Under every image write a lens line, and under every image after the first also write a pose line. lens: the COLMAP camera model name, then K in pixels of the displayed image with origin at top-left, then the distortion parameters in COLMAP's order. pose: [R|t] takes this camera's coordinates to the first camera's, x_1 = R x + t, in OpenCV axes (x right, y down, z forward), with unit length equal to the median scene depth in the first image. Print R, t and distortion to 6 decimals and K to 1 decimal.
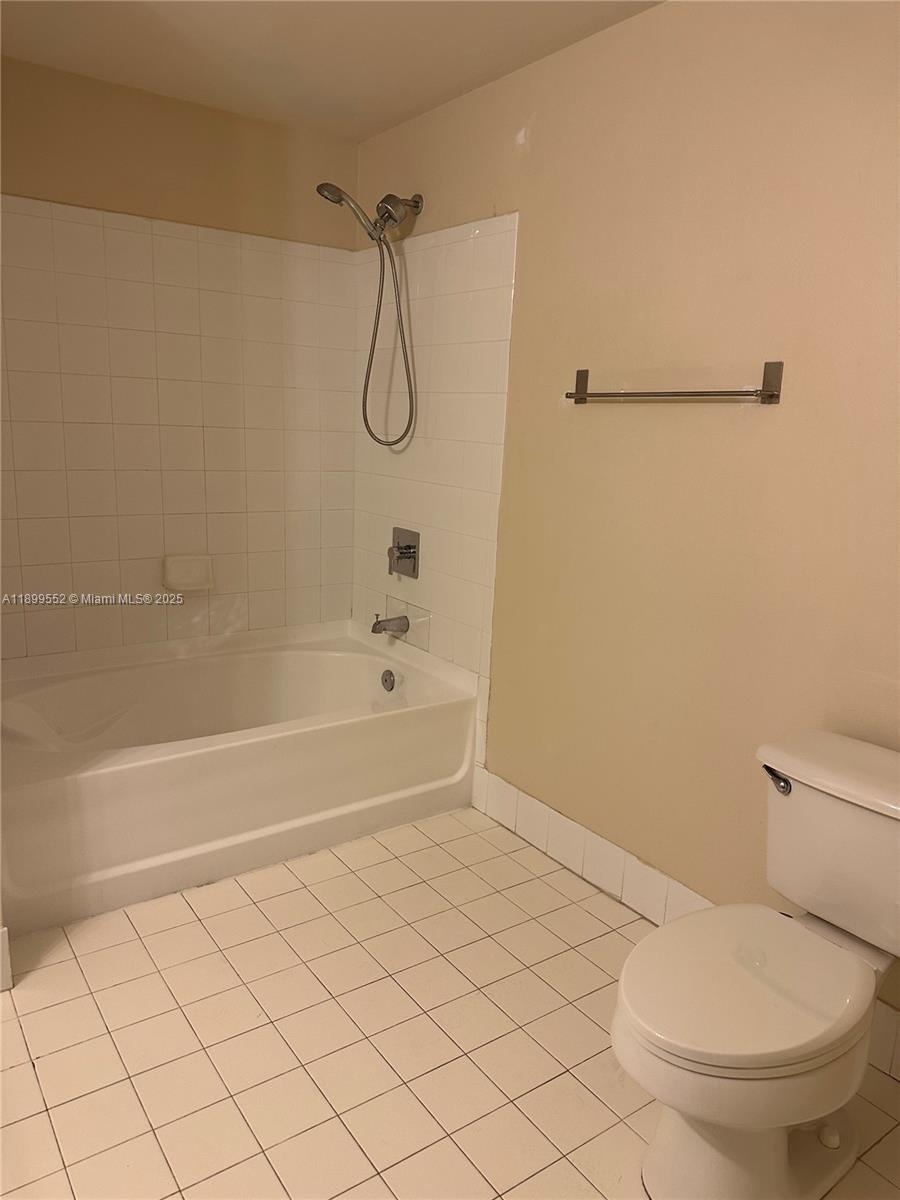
lens RADIAL K [[881.5, 0, 453.8], [0, 881.5, 600.1], [0, 0, 1]] dist [0.098213, -0.086080]
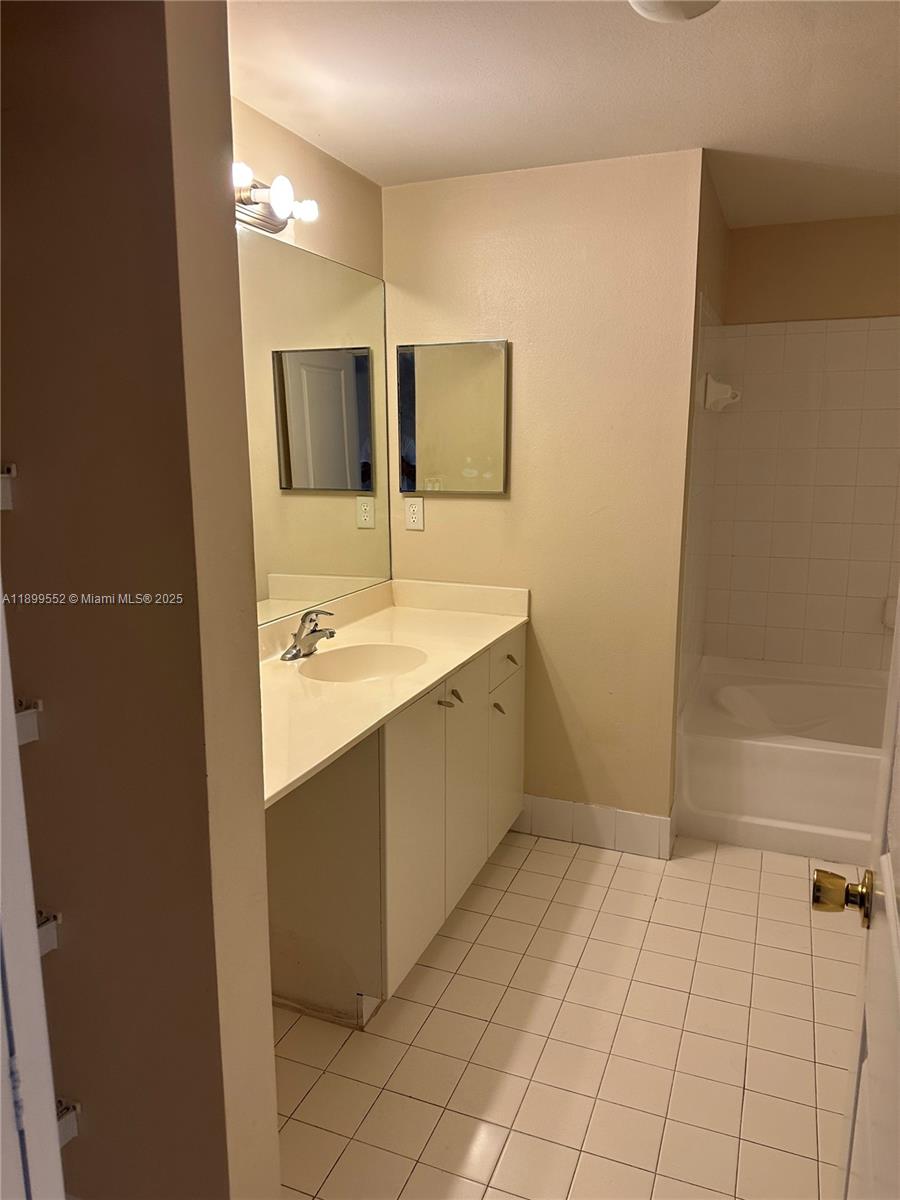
lens RADIAL K [[881.5, 0, 443.8], [0, 881.5, 603.0], [0, 0, 1]] dist [0.098213, -0.086080]
pose [[0.547822, 0.117743, -0.828268, 0.404438], [-0.156580, 0.986982, 0.036741, 0.005477], [0.821811, 0.109563, 0.559126, -0.160324]]
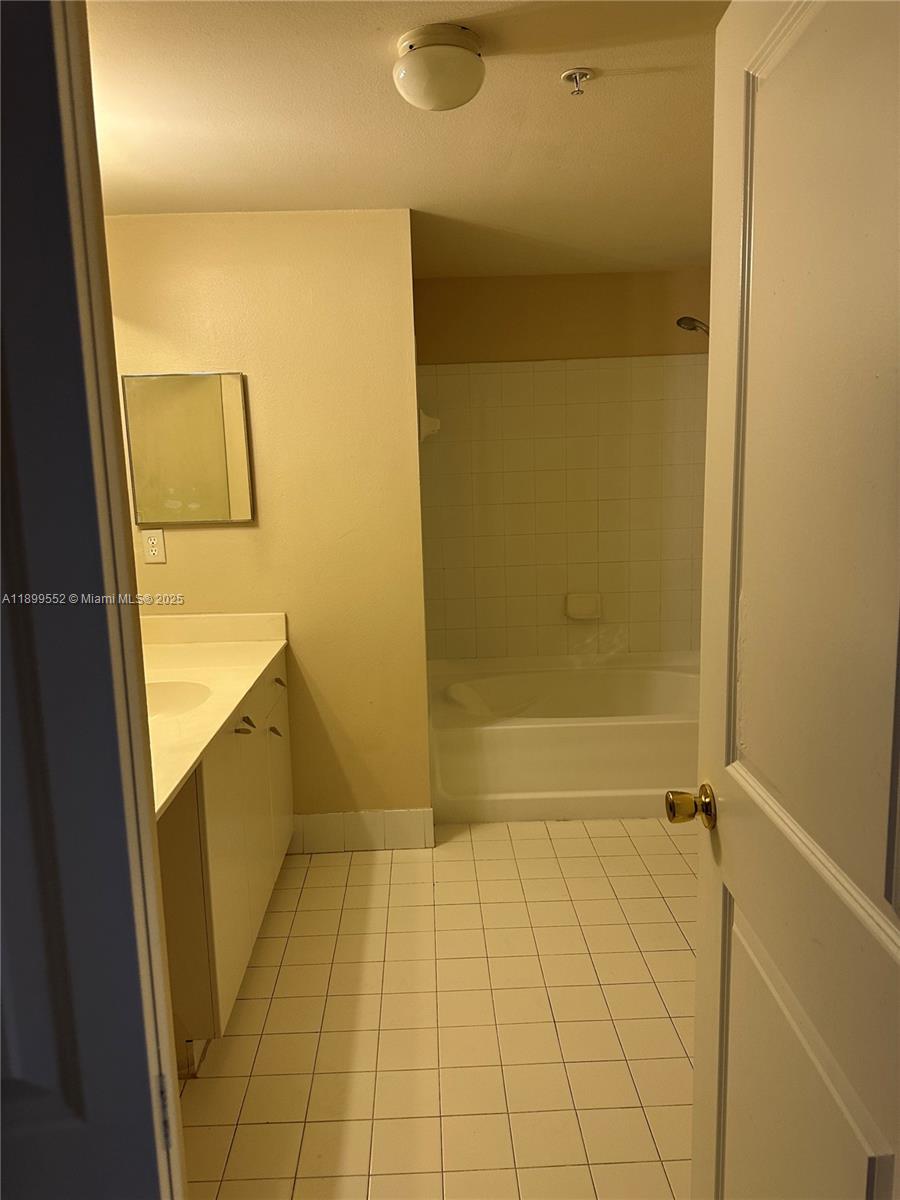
lens RADIAL K [[881.5, 0, 459.2], [0, 881.5, 599.2], [0, 0, 1]] dist [0.098213, -0.086080]
pose [[0.839280, 0.024767, -0.543135, 0.345753], [-0.055640, 0.997630, -0.040487, 0.030482], [0.540845, 0.064200, 0.838669, -0.302582]]
